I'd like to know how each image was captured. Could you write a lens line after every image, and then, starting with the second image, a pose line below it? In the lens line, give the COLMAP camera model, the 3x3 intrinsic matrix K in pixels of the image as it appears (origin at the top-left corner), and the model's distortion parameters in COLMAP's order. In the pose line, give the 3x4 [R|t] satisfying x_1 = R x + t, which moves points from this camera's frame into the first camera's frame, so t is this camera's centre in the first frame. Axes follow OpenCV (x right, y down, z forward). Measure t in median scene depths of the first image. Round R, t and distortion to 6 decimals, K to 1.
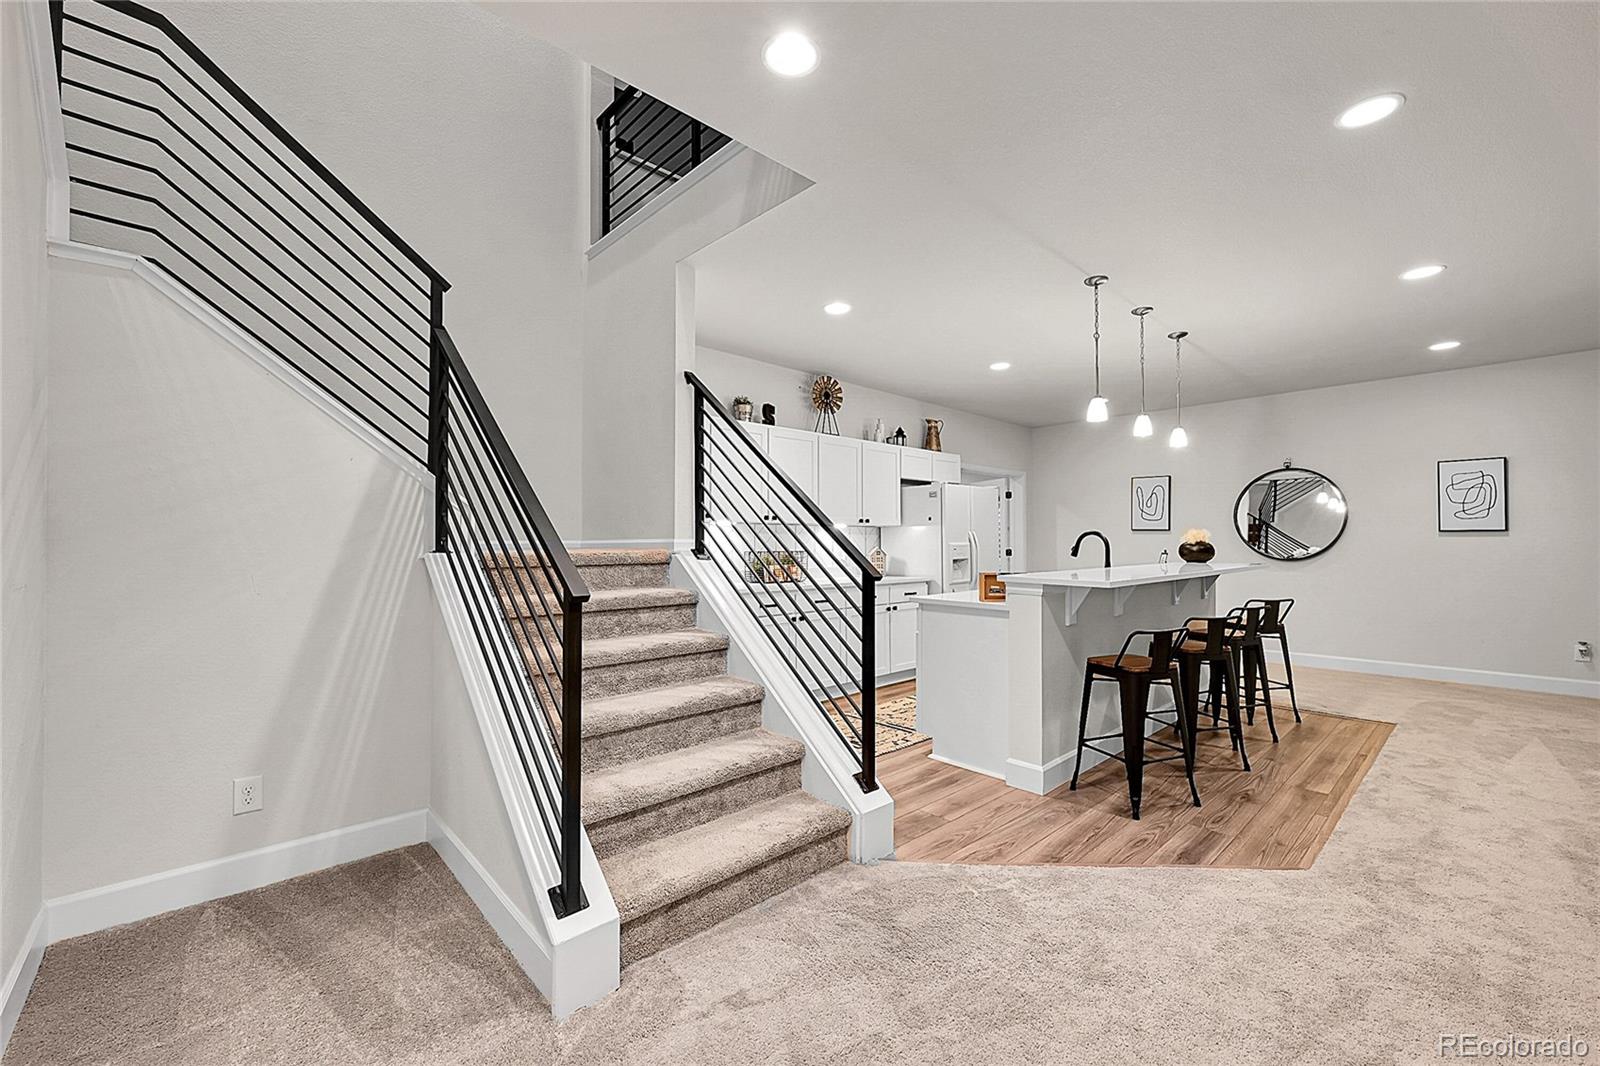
lens RADIAL K [[621.6, 0, 775.6], [0, 621.6, 526.1], [0, 0, 1]] dist [-0.000445, -0.000008]
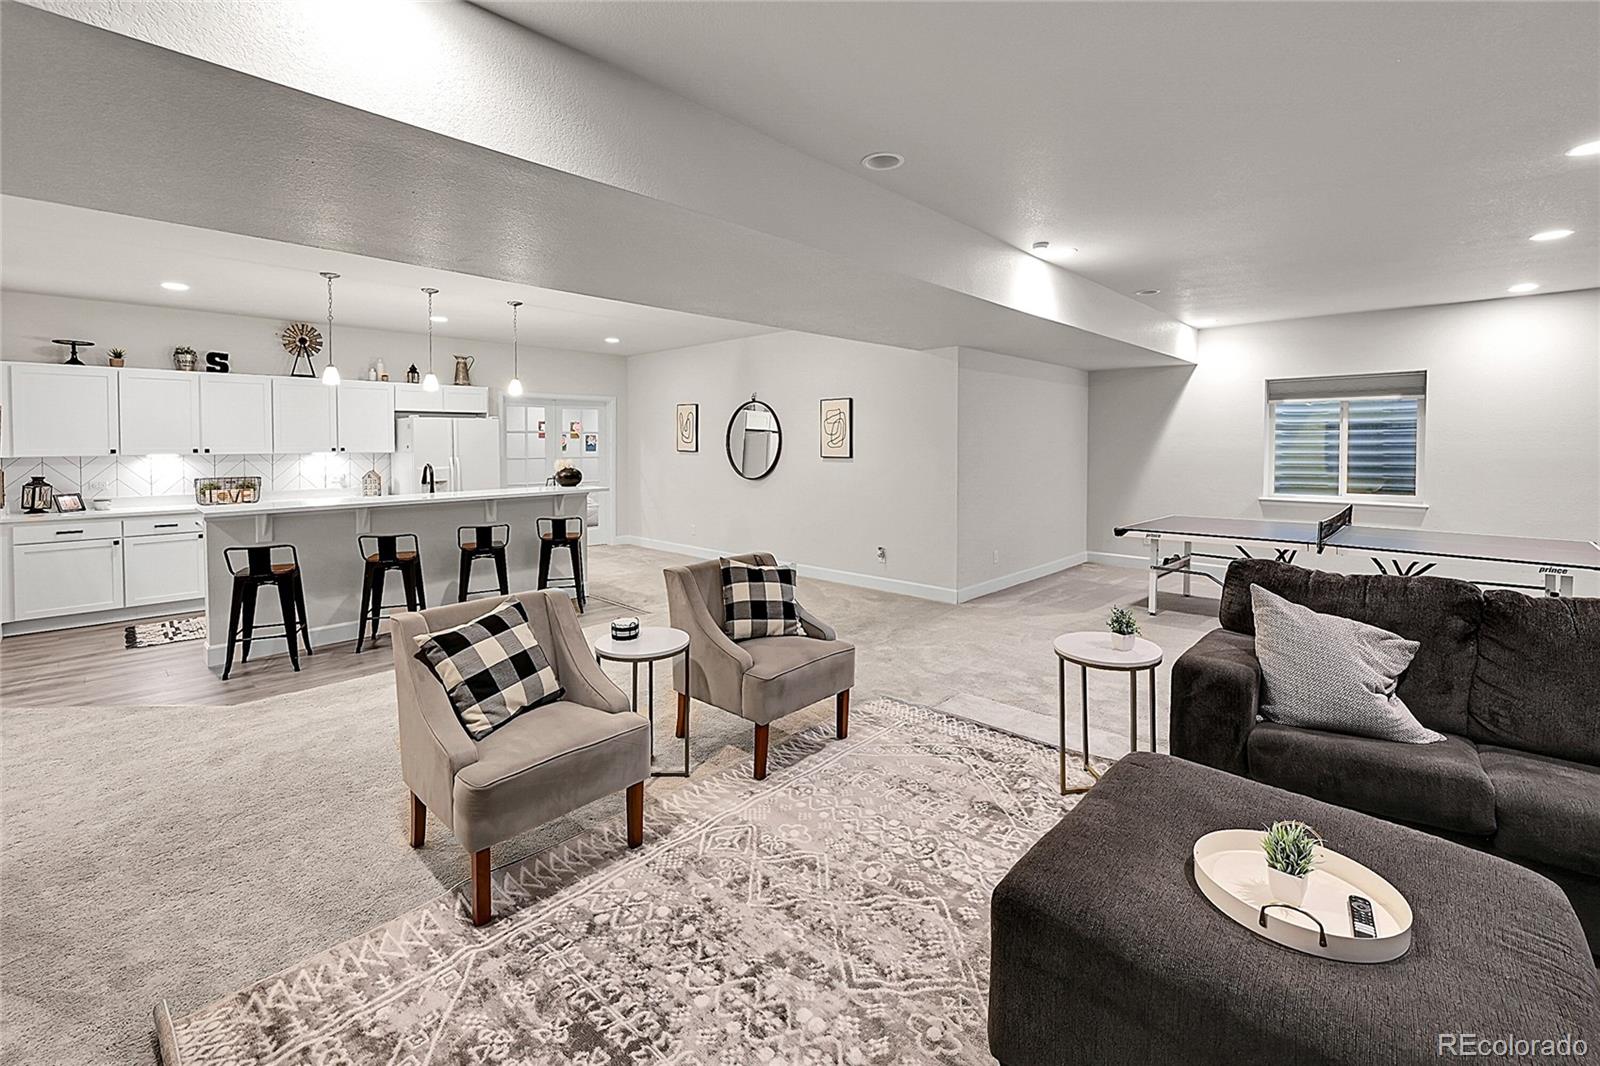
lens RADIAL K [[675.0, 0, 760.9], [0, 675.0, 441.3], [0, 0, 1]] dist [-0.002826, 0.001112]
pose [[0.997631, -0.002593, 0.068747, 0.901940], [0.001160, 0.999781, 0.020878, -0.052956], [-0.068786, -0.020749, 0.997416, -0.333970]]
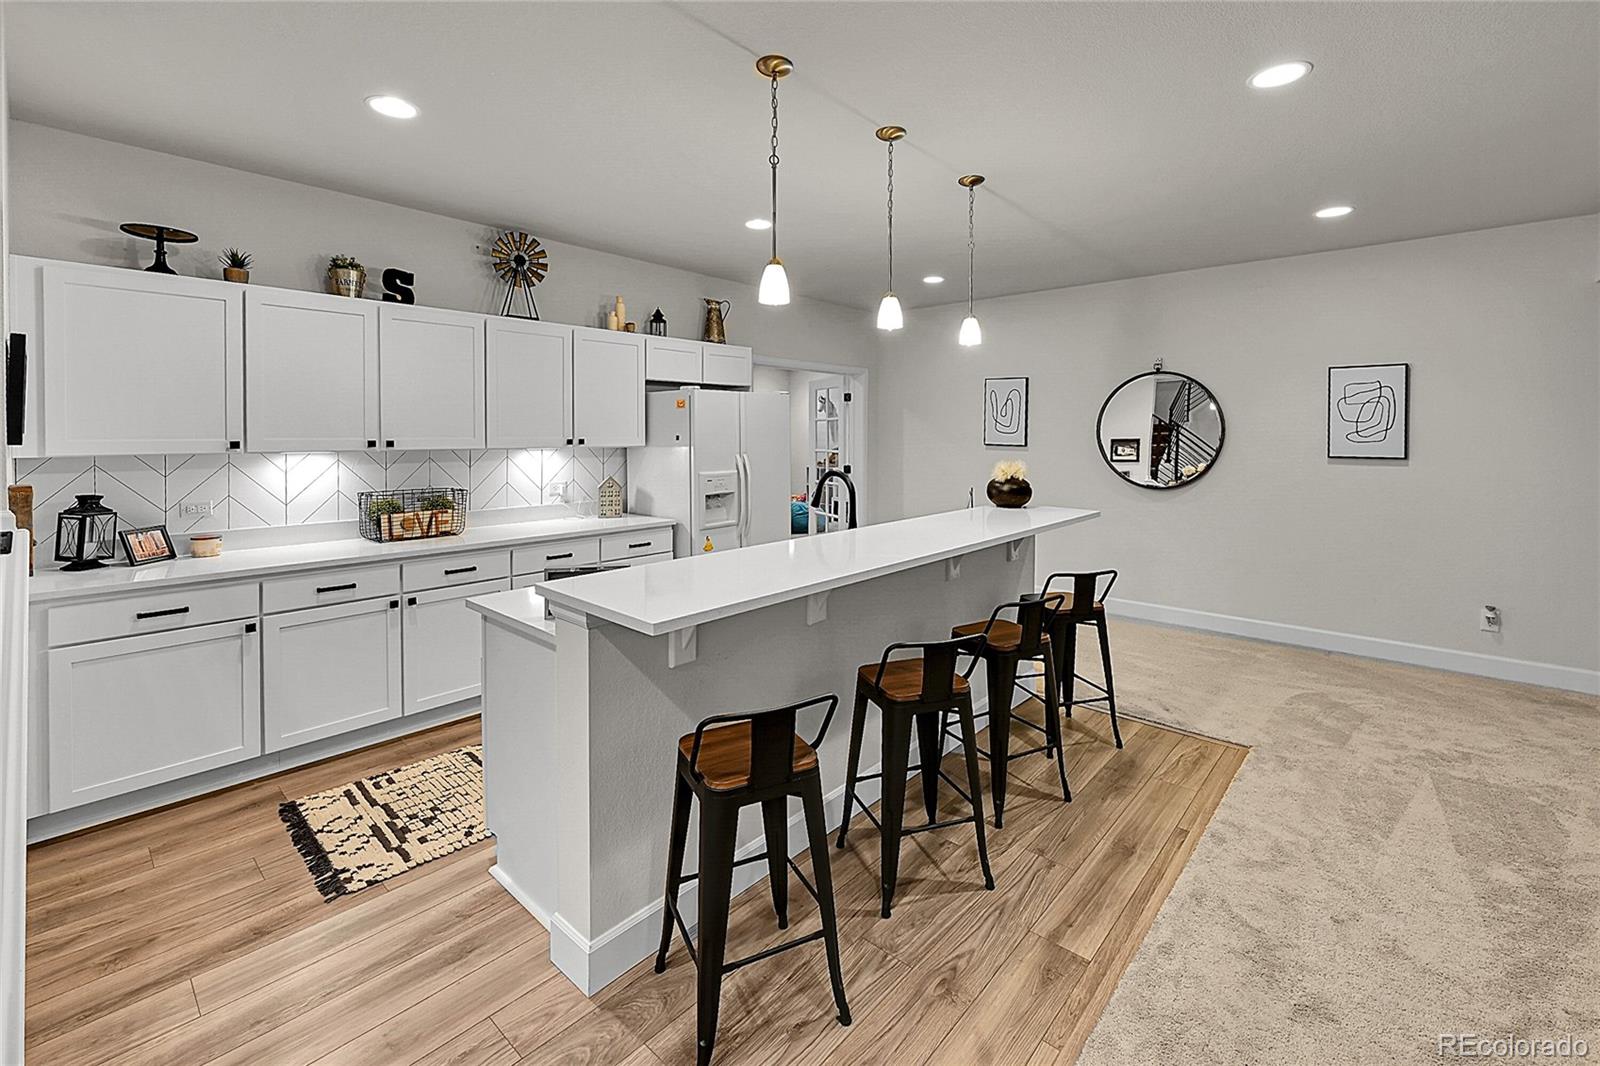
lens RADIAL K [[675.0, 0, 766.1], [0, 675.0, 430.3], [0, 0, 1]] dist [-0.002826, 0.001112]
pose [[0.995647, 0.003232, 0.093153, 0.304862], [-0.005147, 0.999780, 0.020328, -0.040950], [-0.093066, -0.020719, 0.995444, 0.239303]]
